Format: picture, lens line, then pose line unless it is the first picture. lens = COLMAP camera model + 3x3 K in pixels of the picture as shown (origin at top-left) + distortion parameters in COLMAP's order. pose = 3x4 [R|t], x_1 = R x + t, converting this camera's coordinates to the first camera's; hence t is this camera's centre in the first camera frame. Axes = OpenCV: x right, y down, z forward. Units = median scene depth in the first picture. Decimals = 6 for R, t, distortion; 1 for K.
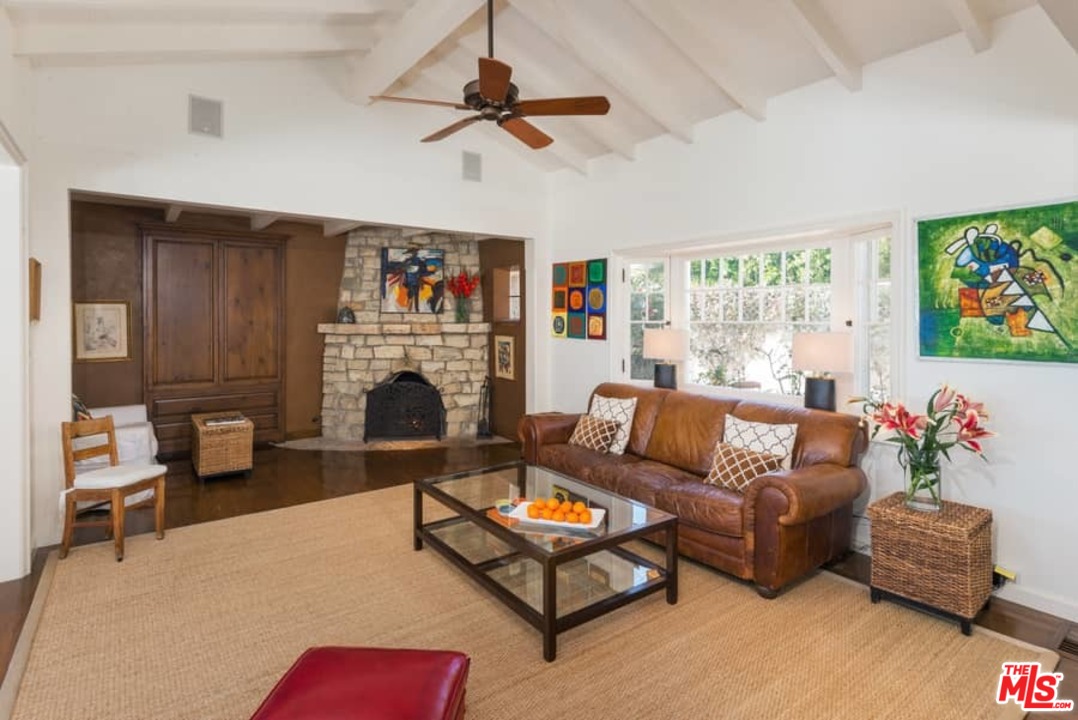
lens RADIAL K [[549.1, 0, 535.5], [0, 549.1, 323.3], [0, 0, 1]] dist [0.000507, 0.000335]
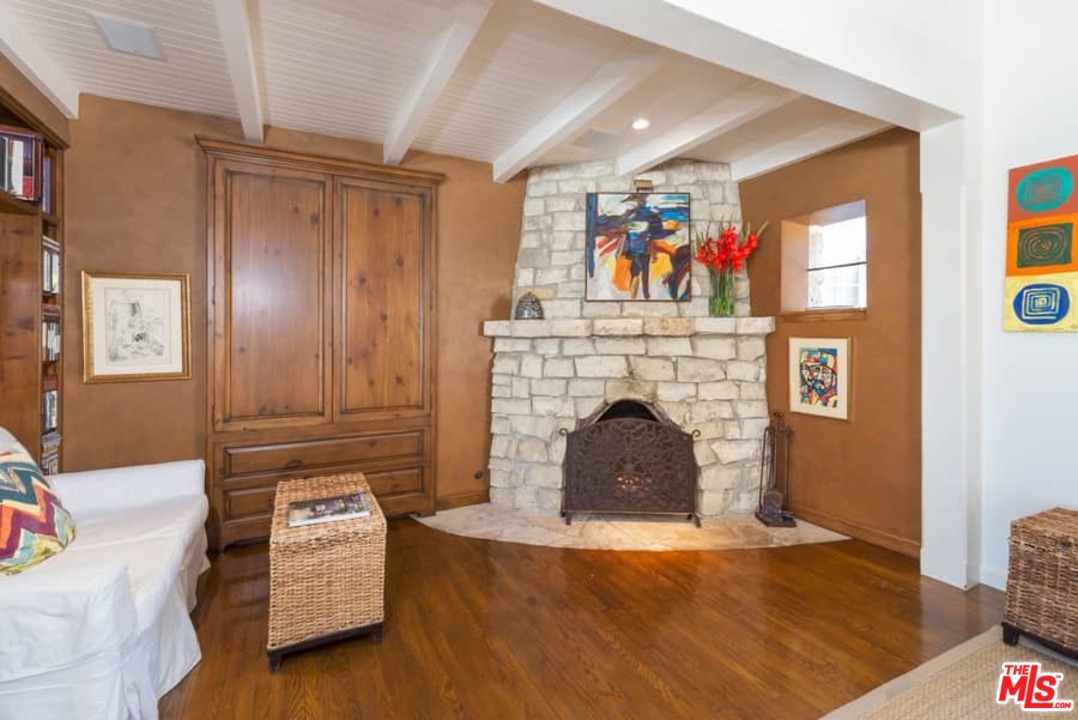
lens RADIAL K [[479.2, 0, 541.2], [0, 479.2, 334.0], [0, 0, 1]] dist [0.001705, 0.000202]
pose [[0.986479, -0.008053, -0.163690, -0.243793], [0.004412, 0.999735, -0.022594, 0.028185], [0.163829, 0.021566, 0.986253, 0.475677]]
